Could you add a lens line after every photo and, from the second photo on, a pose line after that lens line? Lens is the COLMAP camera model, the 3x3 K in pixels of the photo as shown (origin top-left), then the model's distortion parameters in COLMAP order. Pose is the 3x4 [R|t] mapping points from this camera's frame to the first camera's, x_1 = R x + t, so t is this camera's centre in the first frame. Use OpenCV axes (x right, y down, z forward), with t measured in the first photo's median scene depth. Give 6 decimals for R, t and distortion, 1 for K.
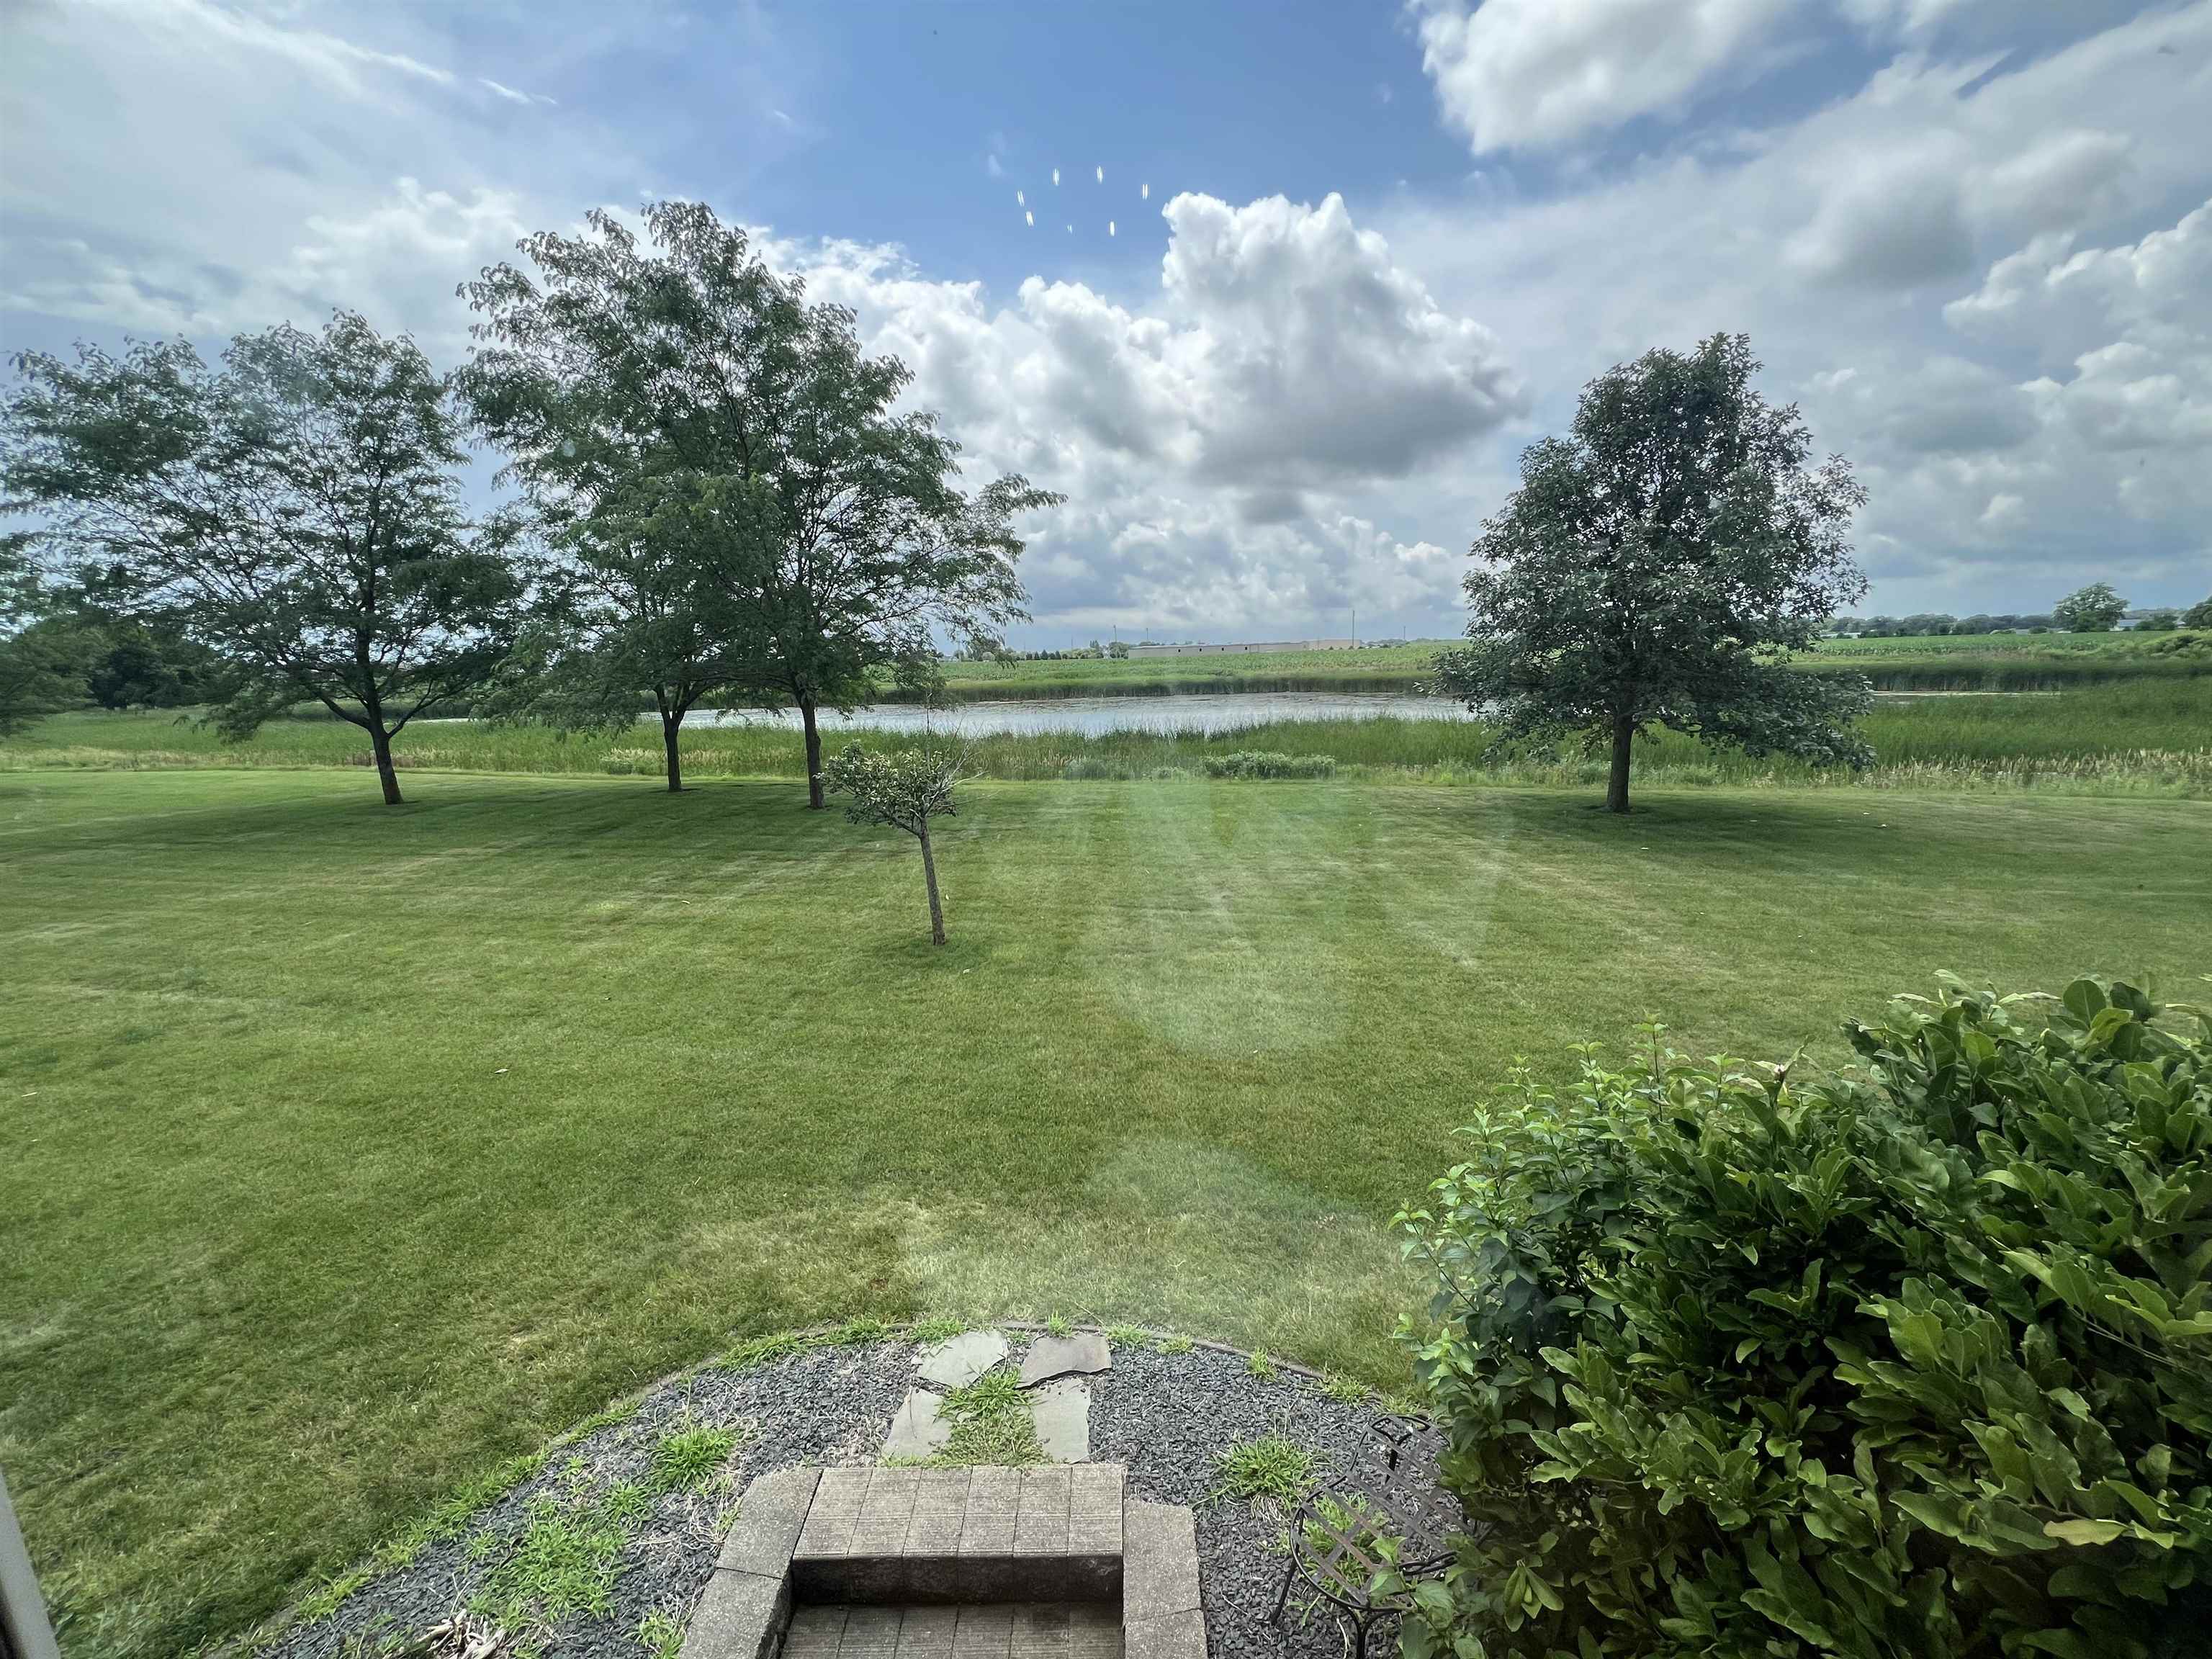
lens RADIAL K [[884.1, 0, 1109.5], [0, 884.1, 822.1], [0, 0, 1]] dist [-0.000758, 0.000064]
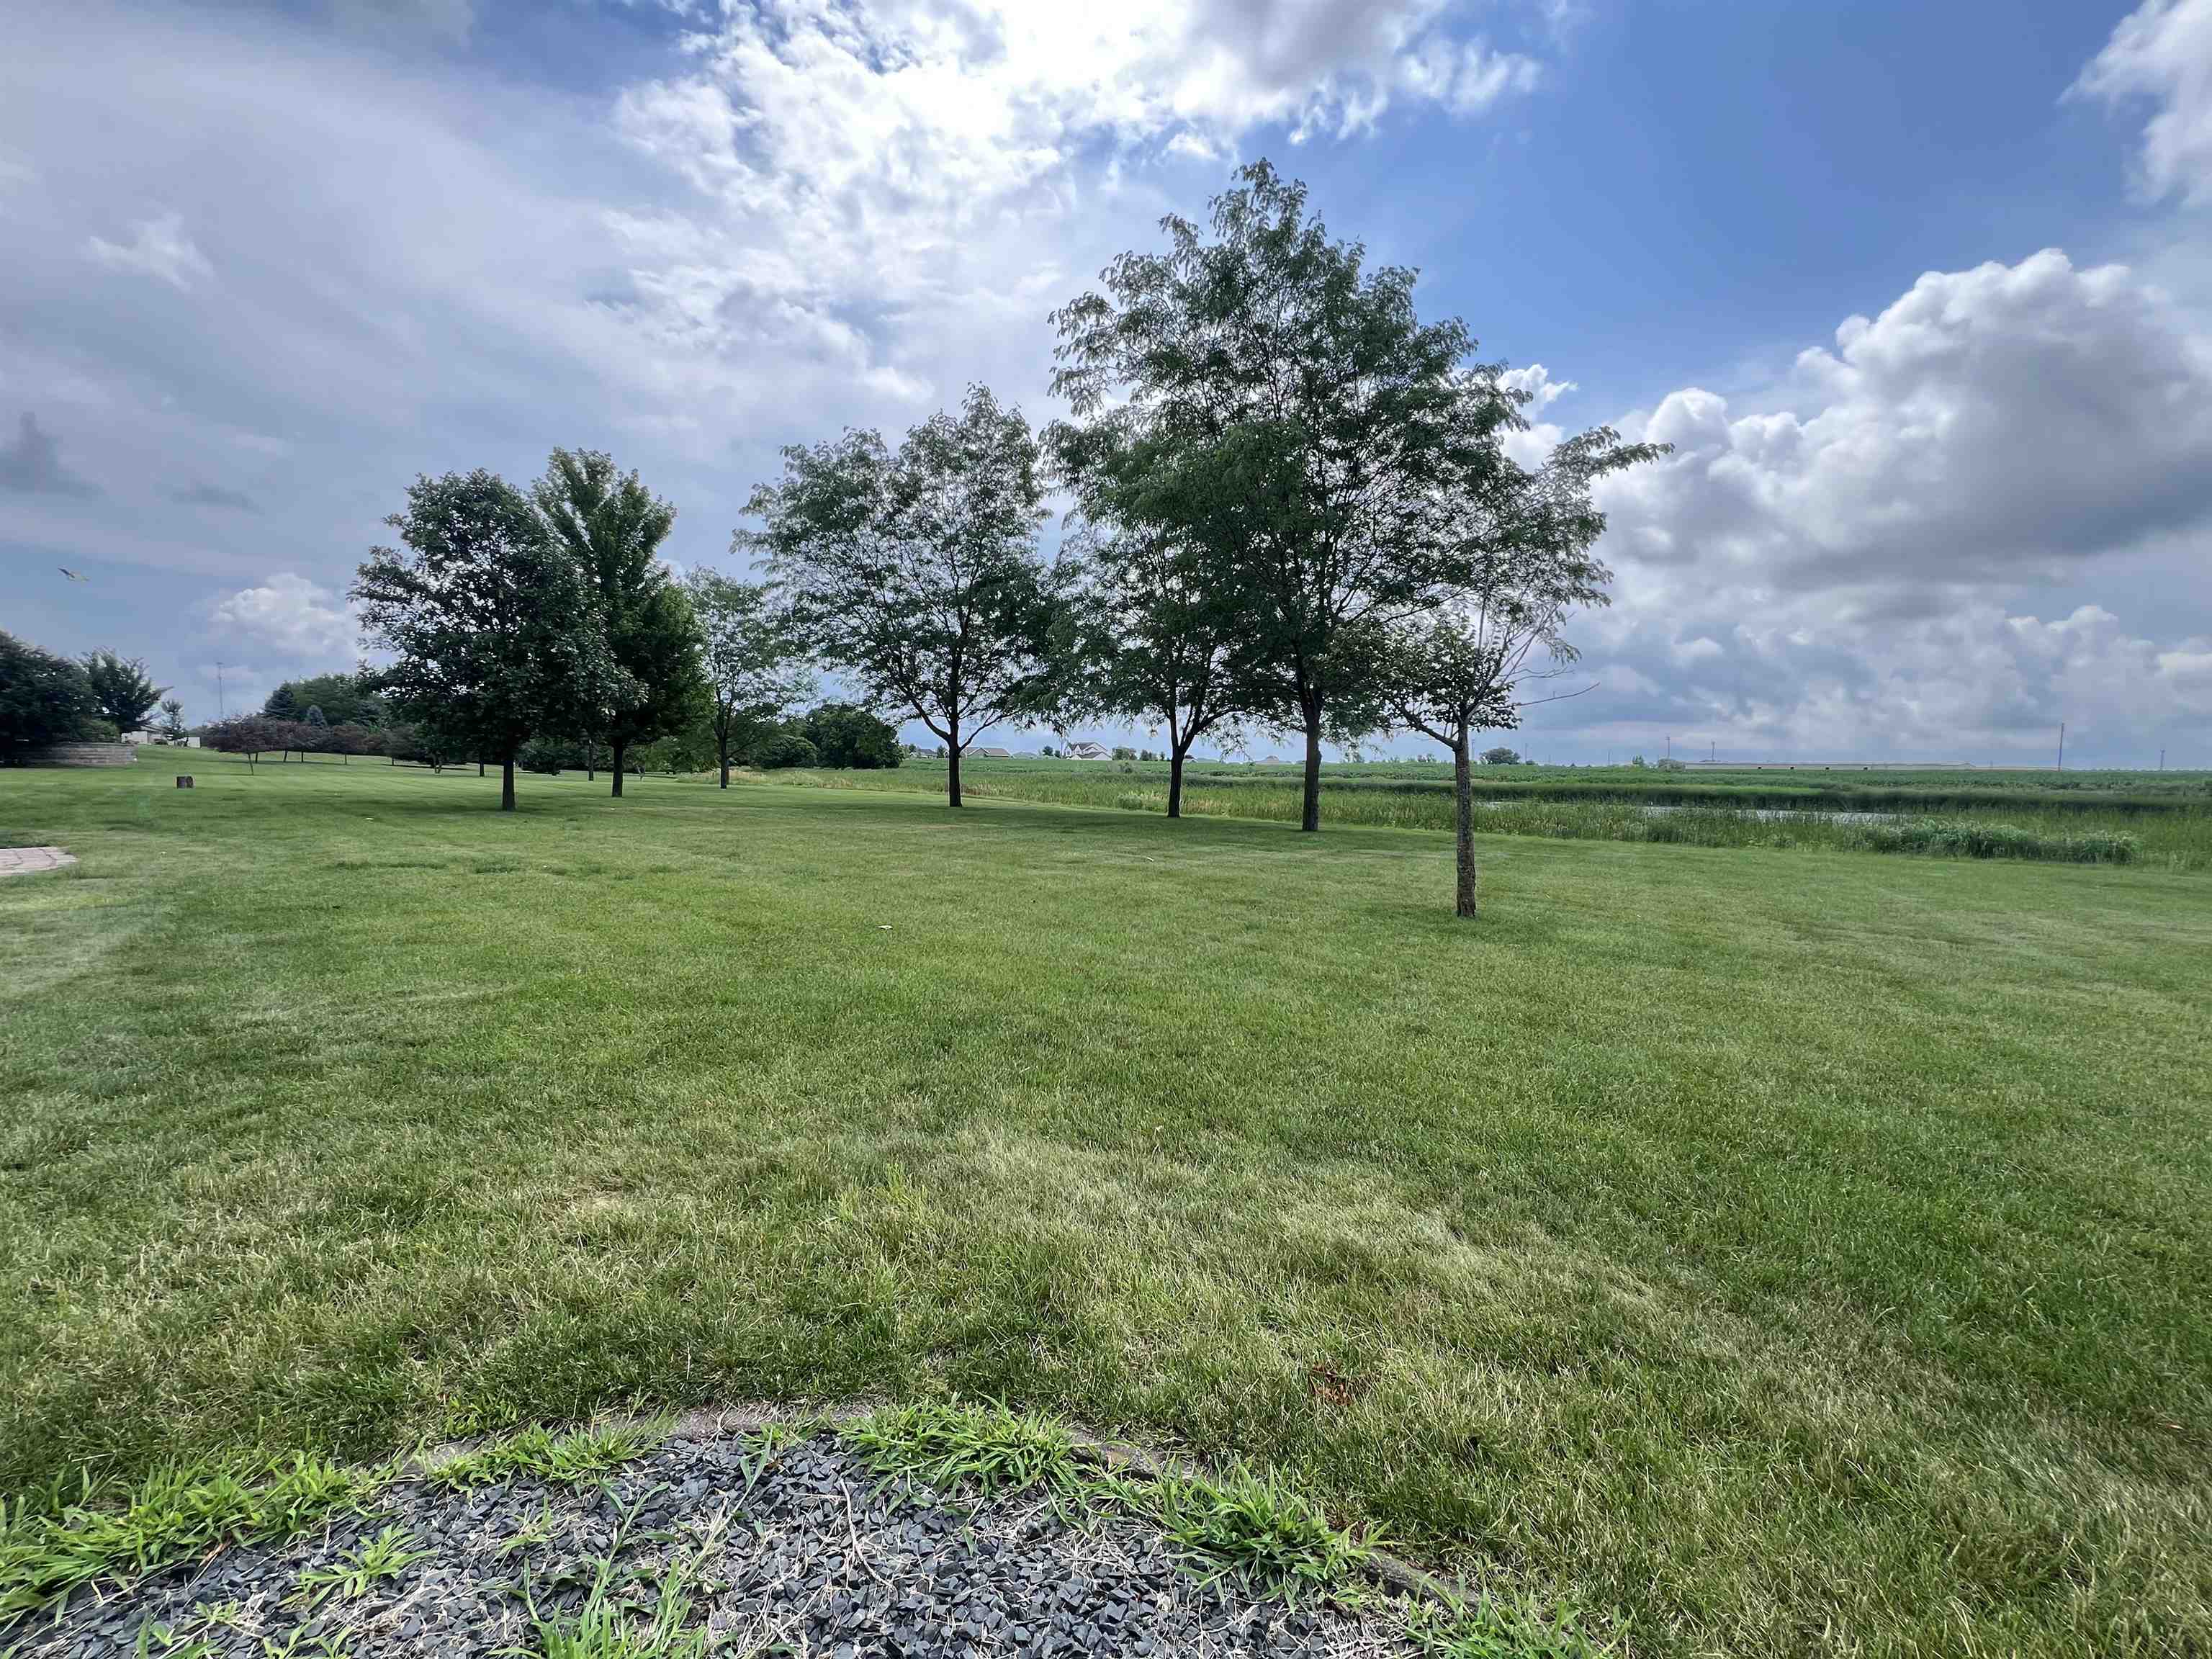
lens RADIAL K [[884.2, 0, 1107.7], [0, 884.2, 828.2], [0, 0, 1]] dist [-0.002685, -0.000177]
pose [[0.849088, 0.076900, -0.522625, -0.047626], [-0.136030, 0.987812, -0.075653, 0.094810], [0.510437, 0.135329, 0.849200, 0.174603]]
